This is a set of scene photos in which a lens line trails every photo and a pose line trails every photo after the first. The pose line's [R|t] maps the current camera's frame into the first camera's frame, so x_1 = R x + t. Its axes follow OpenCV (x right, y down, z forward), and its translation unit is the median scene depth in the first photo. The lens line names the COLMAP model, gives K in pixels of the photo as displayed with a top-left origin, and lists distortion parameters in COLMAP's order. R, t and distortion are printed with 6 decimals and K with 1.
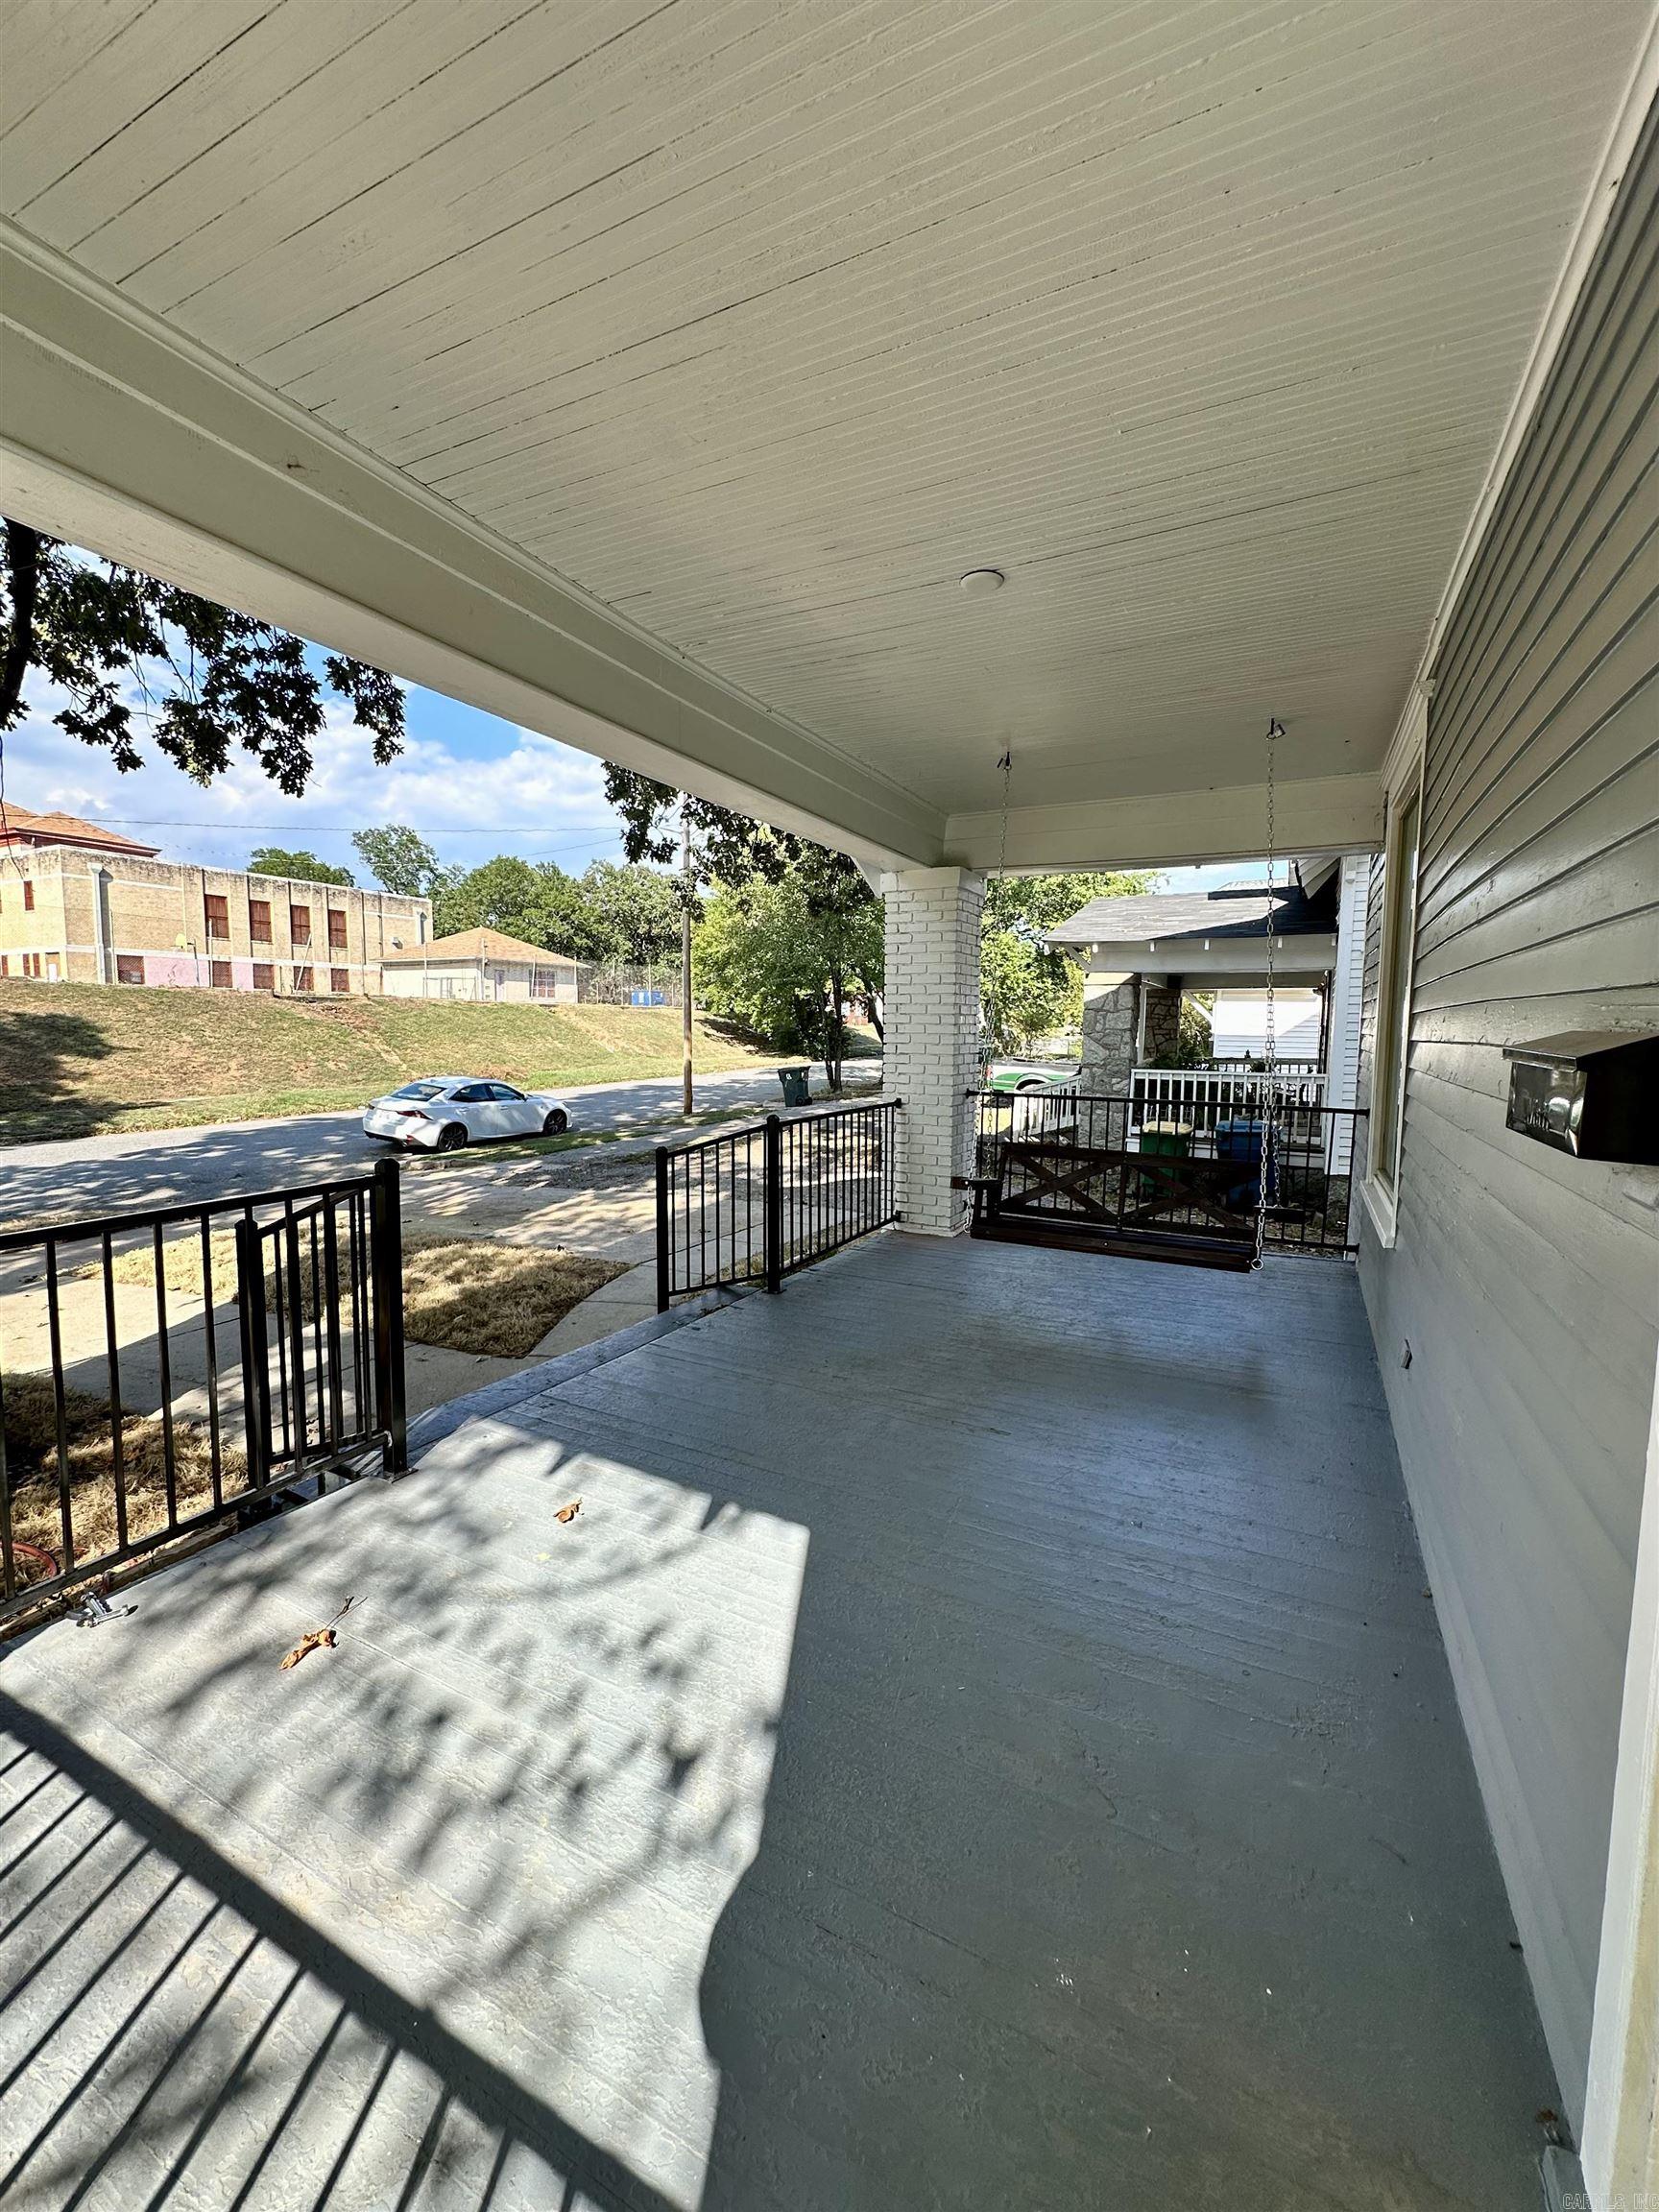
lens RADIAL K [[878.8, 0, 824.9], [0, 878.8, 1096.9], [0, 0, 1]] dist [-0.000787, -0.004380]
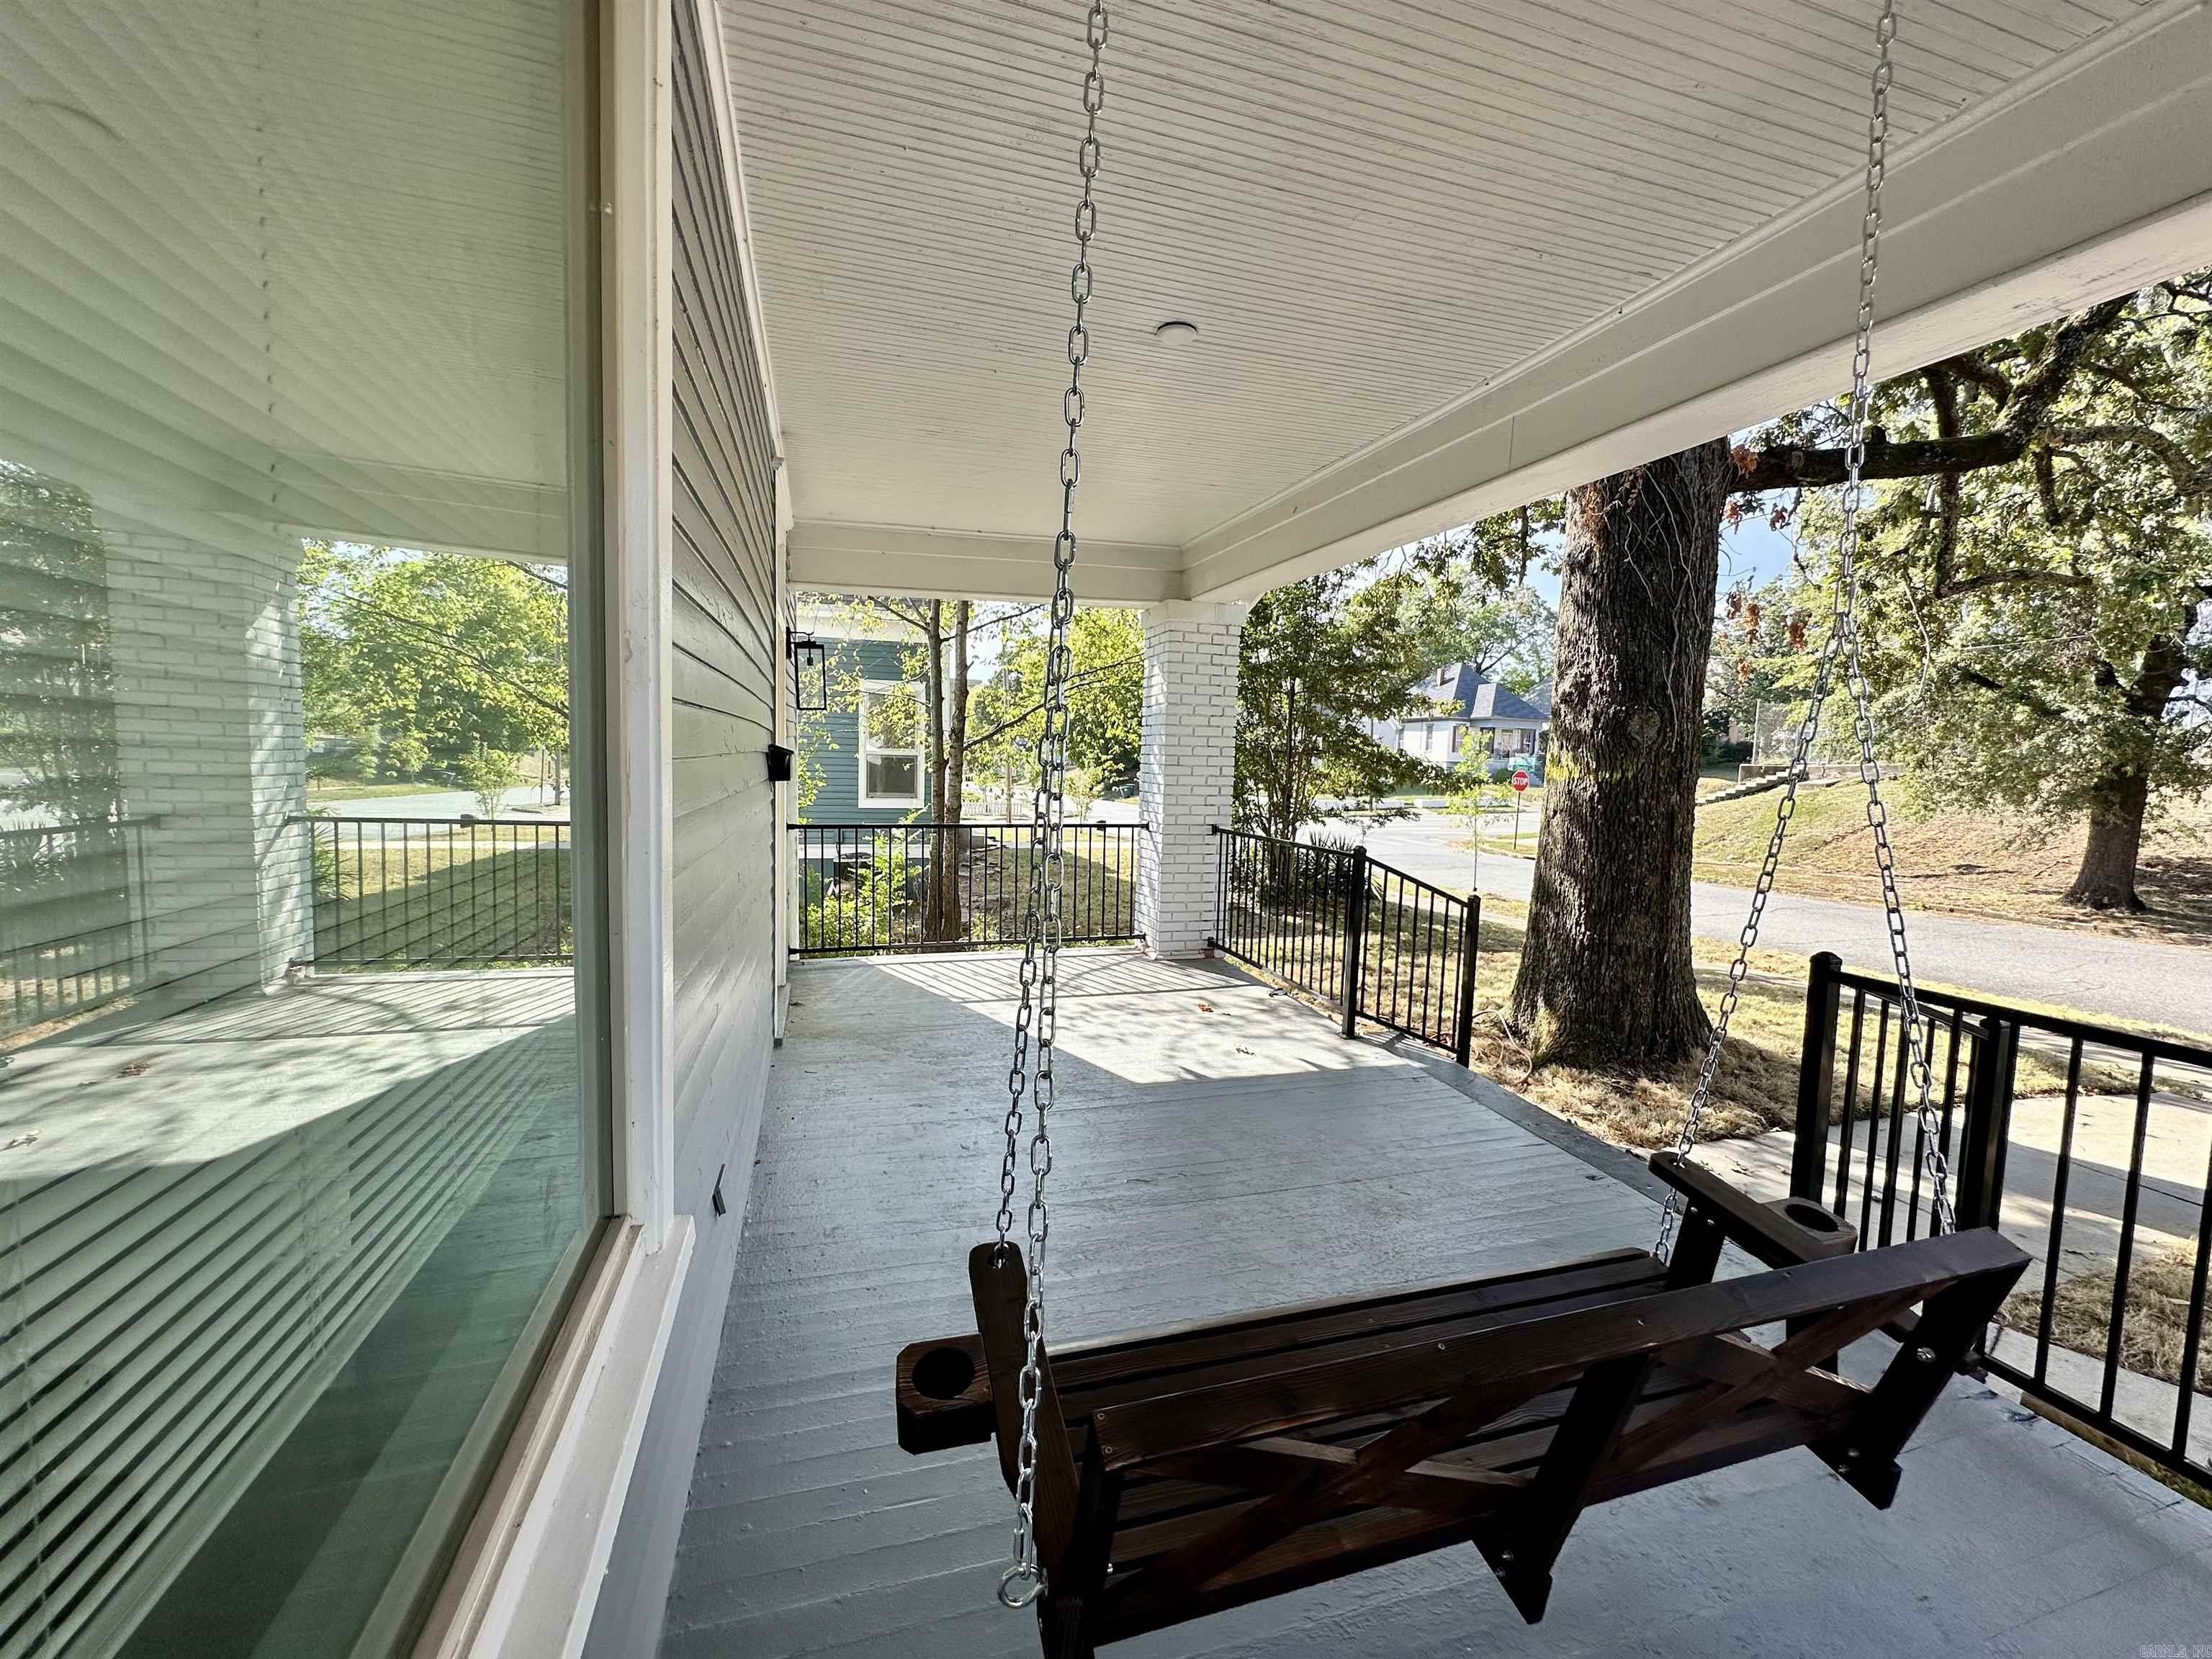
lens RADIAL K [[886.0, 0, 1105.3], [0, 886.0, 829.3], [0, 0, 1]] dist [-0.003044, 0.000815]
pose [[-0.708506, 0.023090, -0.705327, 1.161619], [-0.093530, 0.987575, 0.126281, -0.143178], [0.699480, 0.155440, -0.697543, 2.077553]]
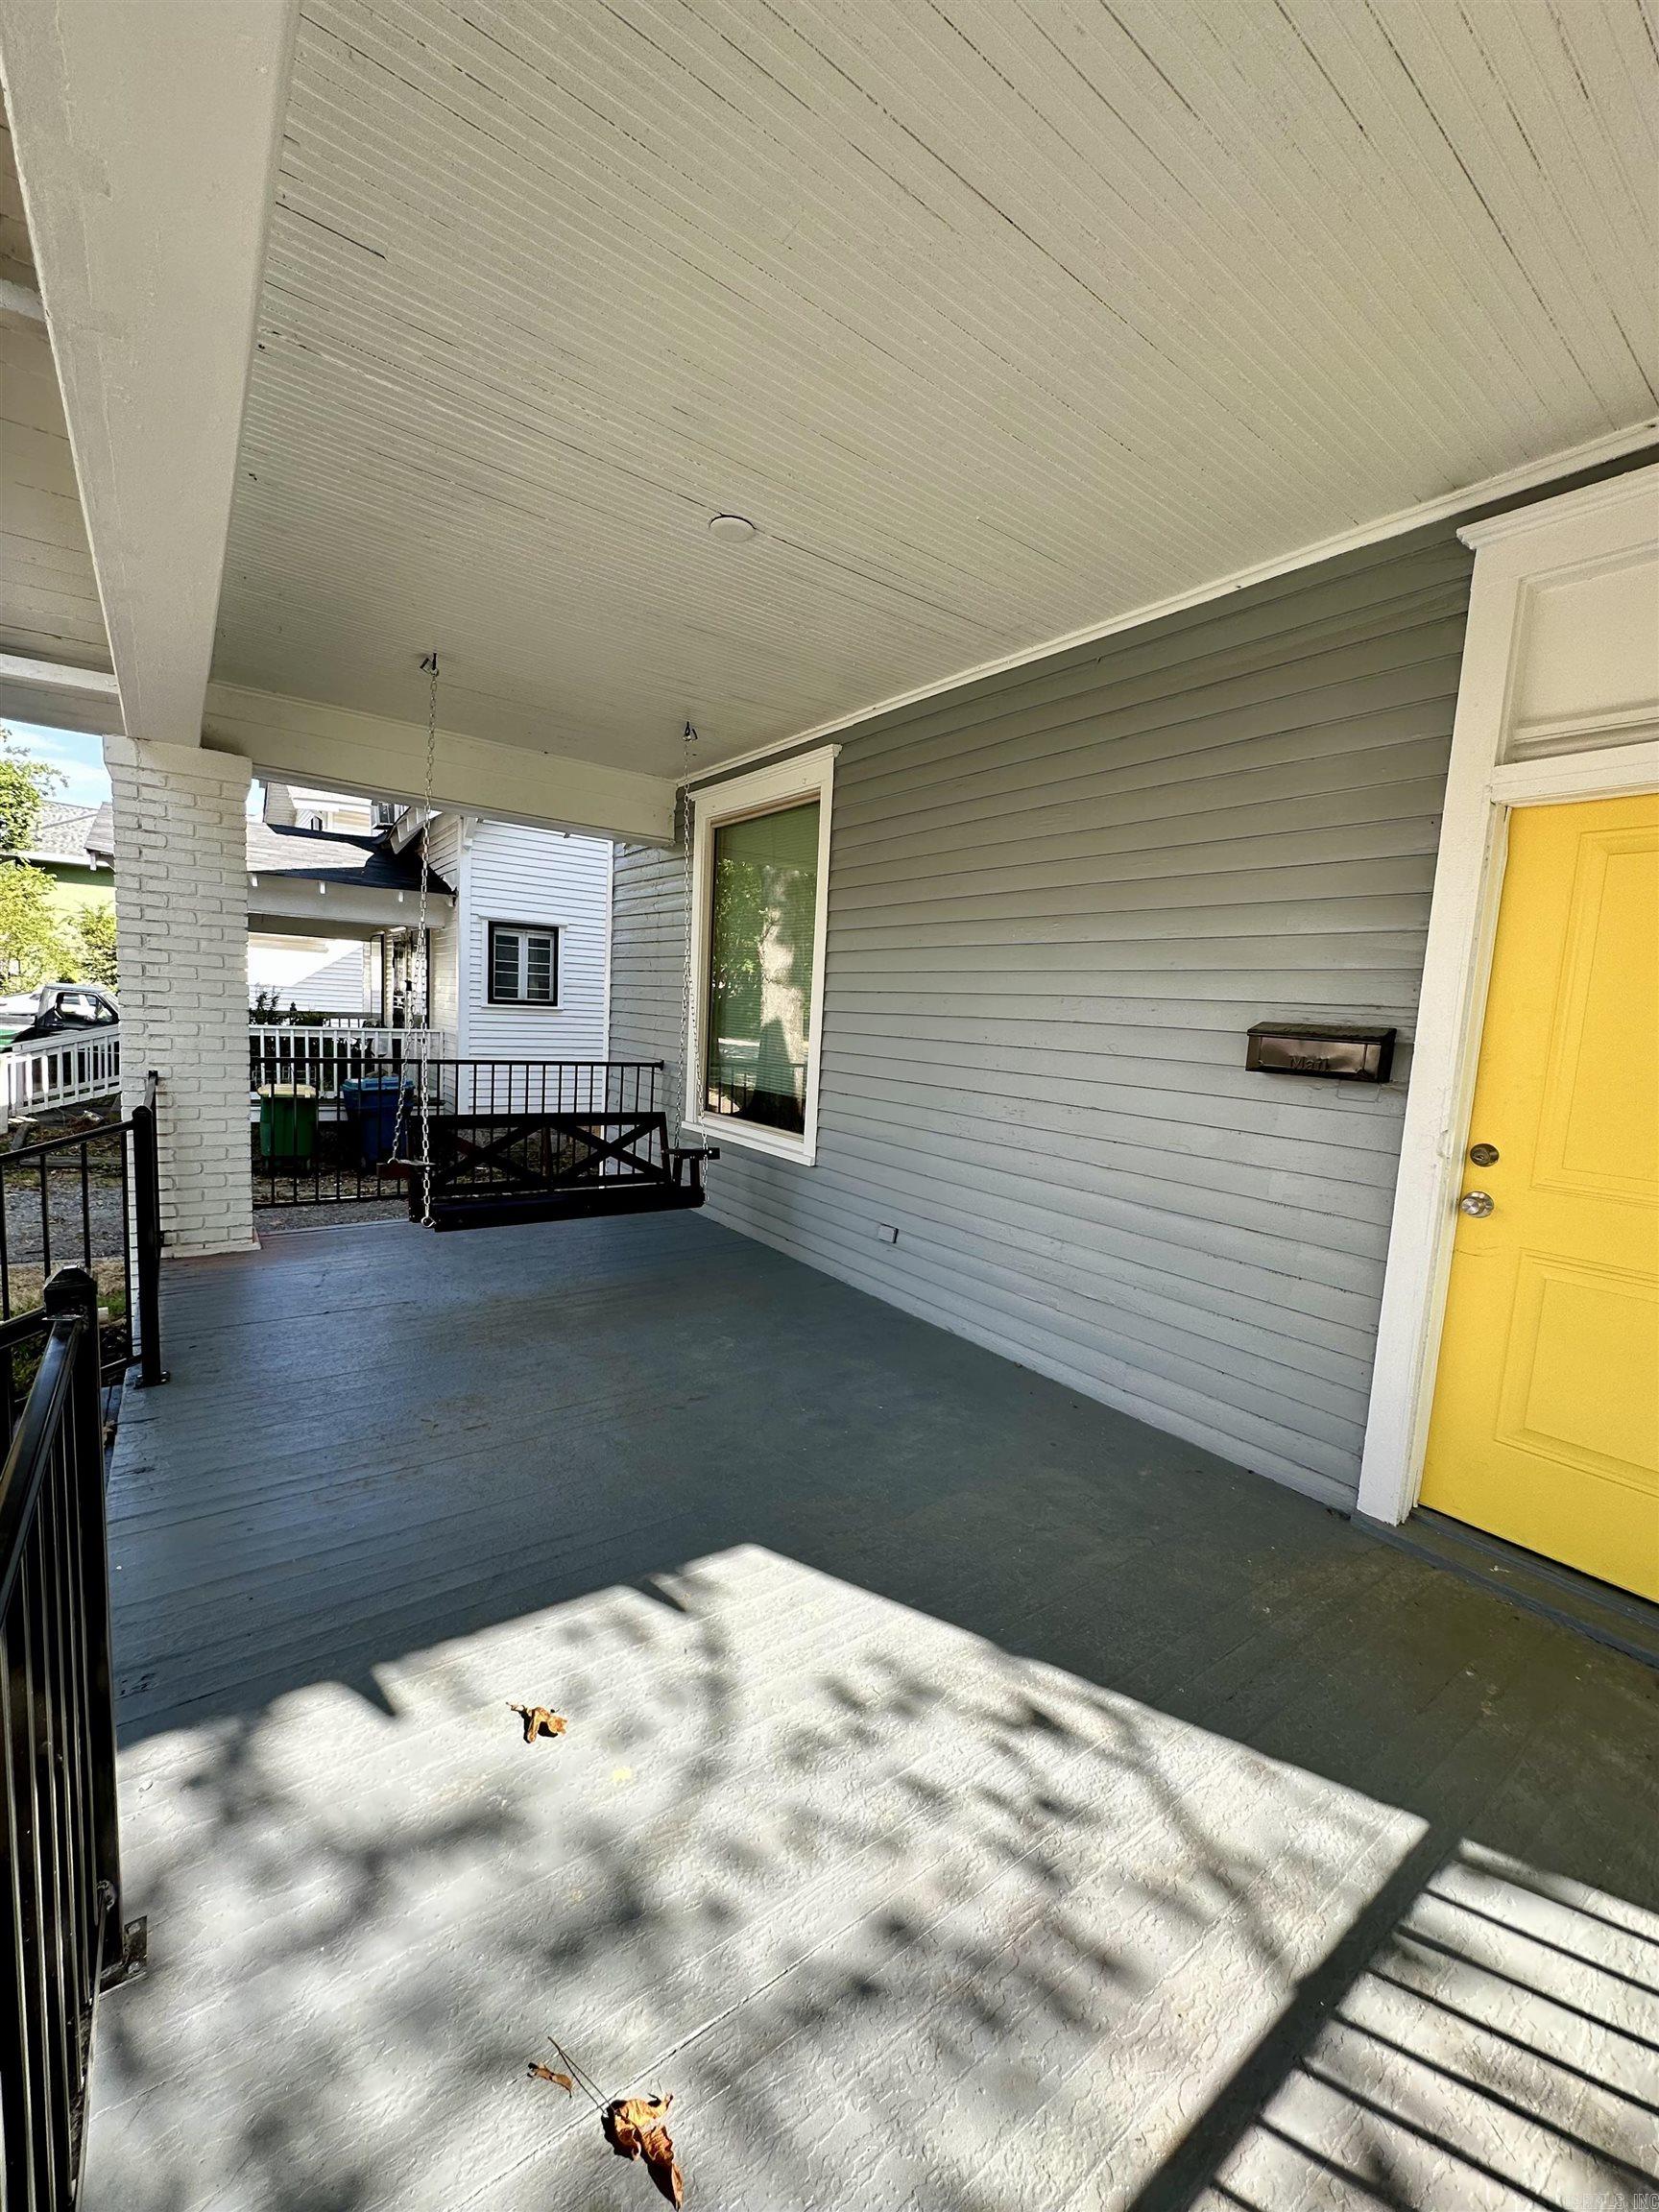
lens RADIAL K [[886.0, 0, 829.5], [0, 886.0, 1106.0], [0, 0, 1]] dist [-0.003044, 0.000815]
pose [[0.437791, -0.081519, 0.895374, -0.817385], [0.023146, 0.996573, 0.079415, -0.037296], [-0.898779, -0.014043, 0.438177, 0.552130]]
